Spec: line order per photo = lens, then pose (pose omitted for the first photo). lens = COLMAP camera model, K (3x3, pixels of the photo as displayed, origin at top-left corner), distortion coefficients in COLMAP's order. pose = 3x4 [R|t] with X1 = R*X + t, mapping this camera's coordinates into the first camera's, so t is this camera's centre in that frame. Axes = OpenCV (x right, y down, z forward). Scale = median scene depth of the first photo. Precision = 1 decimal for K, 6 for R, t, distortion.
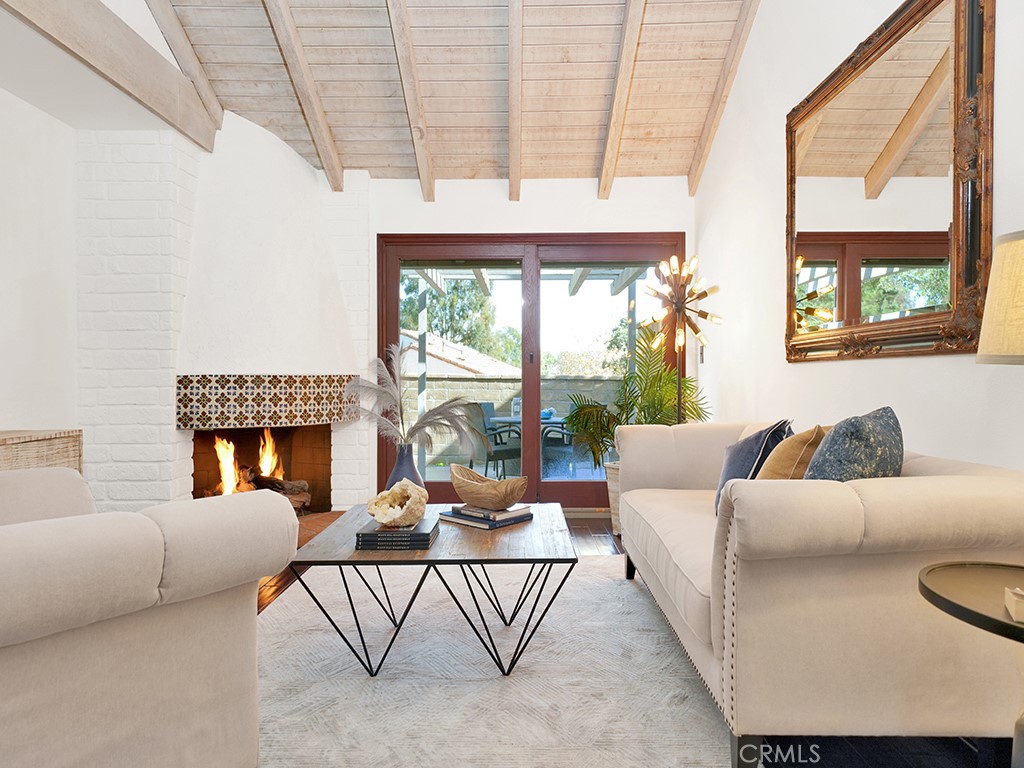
lens RADIAL K [[665.7, 0, 510.5], [0, 665.7, 373.6], [0, 0, 1]] dist [0.029048, 0.000453]
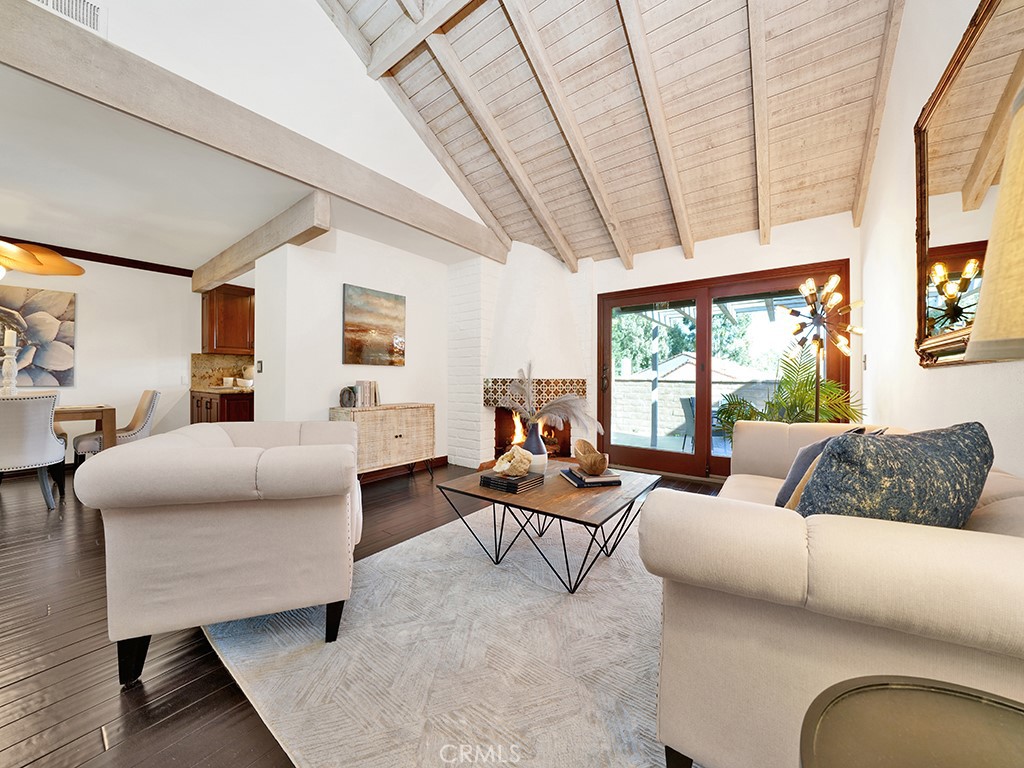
lens RADIAL K [[357.9, 0, 510.5], [0, 357.9, 381.5], [0, 0, 1]] dist [-0.017460, -0.000218]
pose [[0.804499, 0.007638, -0.593904, 0.173495], [-0.002313, 0.999950, 0.009726, 0.000024], [0.593949, -0.006451, 0.804477, 0.171492]]
